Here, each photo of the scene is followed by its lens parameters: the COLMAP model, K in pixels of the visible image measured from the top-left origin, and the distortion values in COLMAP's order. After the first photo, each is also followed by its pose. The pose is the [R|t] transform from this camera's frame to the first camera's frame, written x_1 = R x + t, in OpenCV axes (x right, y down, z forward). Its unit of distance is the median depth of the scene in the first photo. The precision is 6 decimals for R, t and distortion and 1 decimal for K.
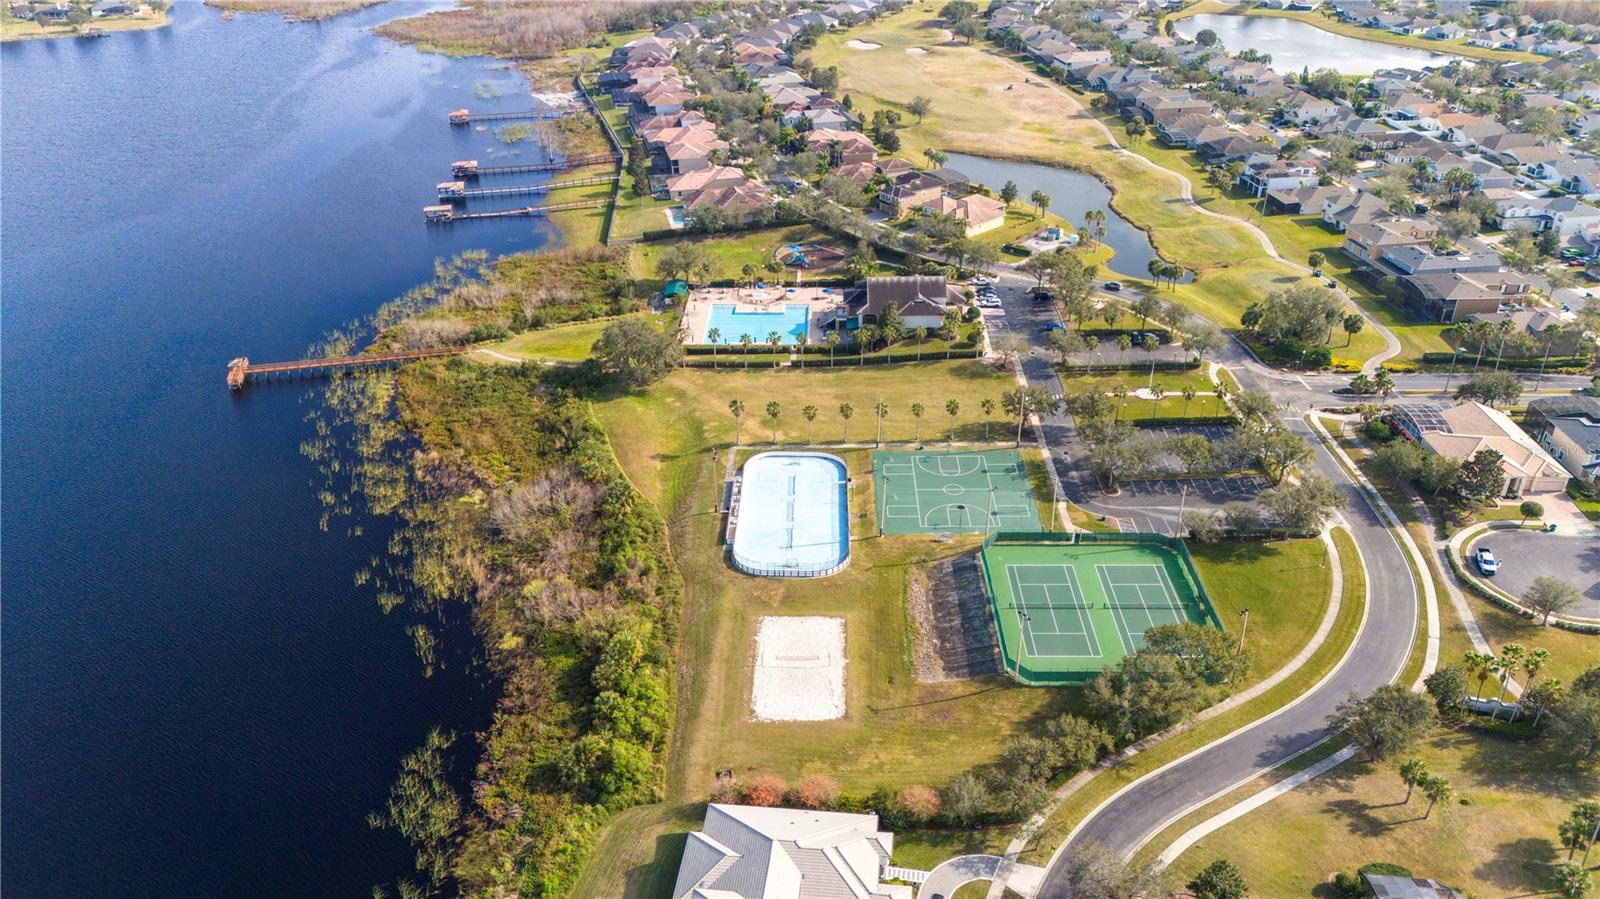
lens RADIAL K [[1207.6, 0, 800.0], [0, 1207.6, 449.5], [0, 0, 1]] dist [0.042165, -0.002509]
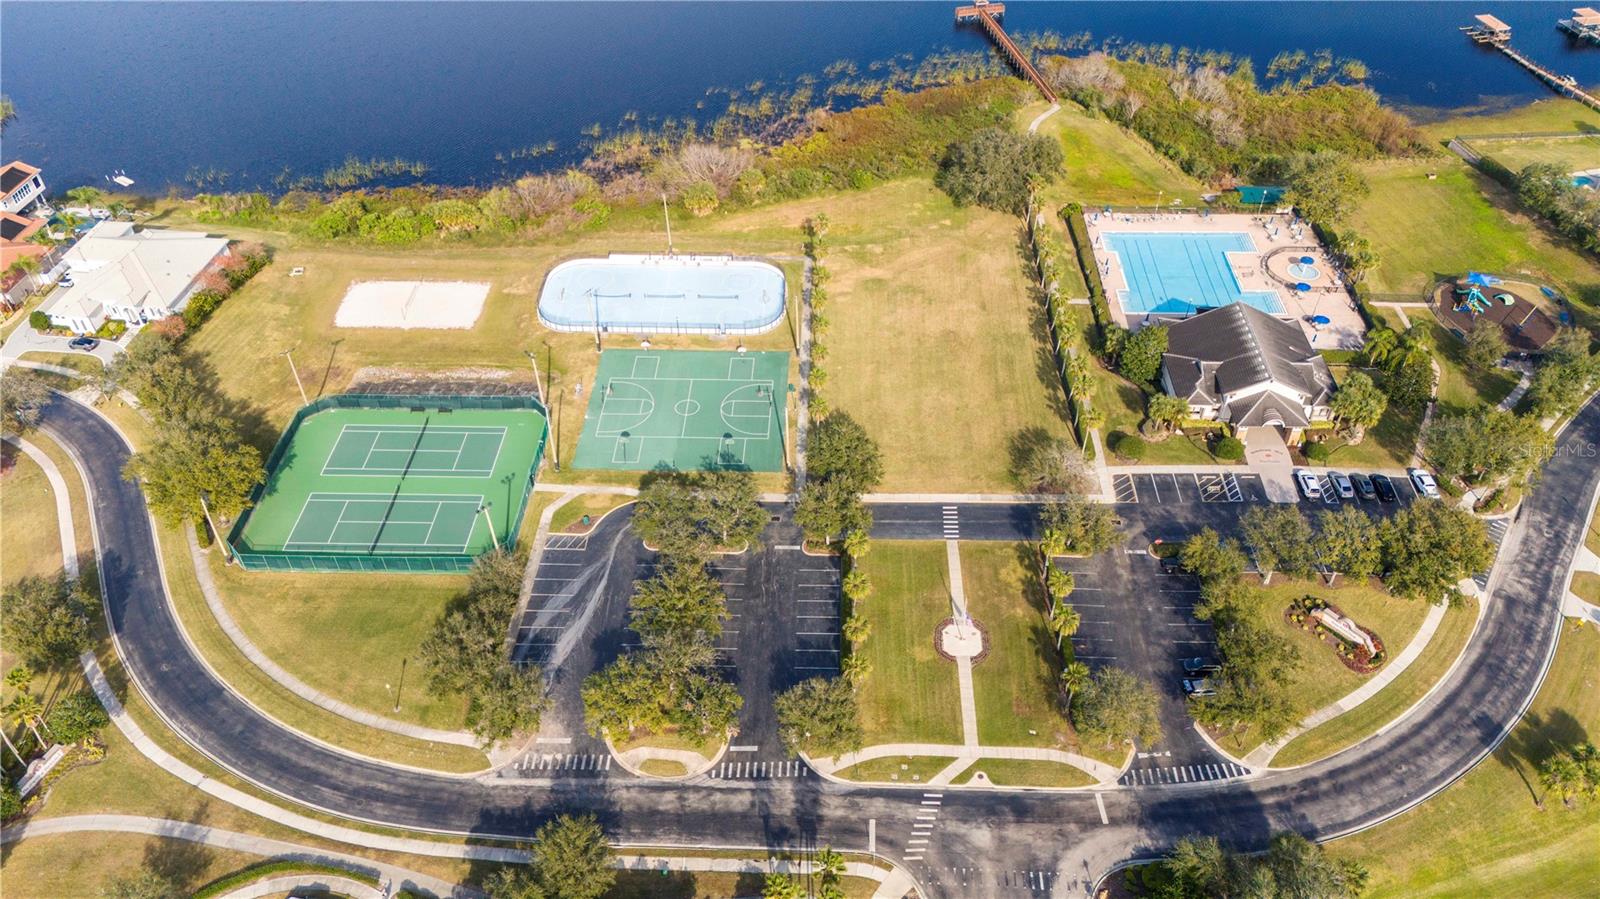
lens RADIAL K [[1207.6, 0, 800.0], [0, 1207.6, 449.5], [0, 0, 1]] dist [0.042165, -0.002509]
pose [[-0.023691, 0.664572, -0.746849, 0.708158], [-0.466421, 0.653421, 0.596232, -0.439852], [0.884246, 0.362471, 0.294490, 0.790618]]
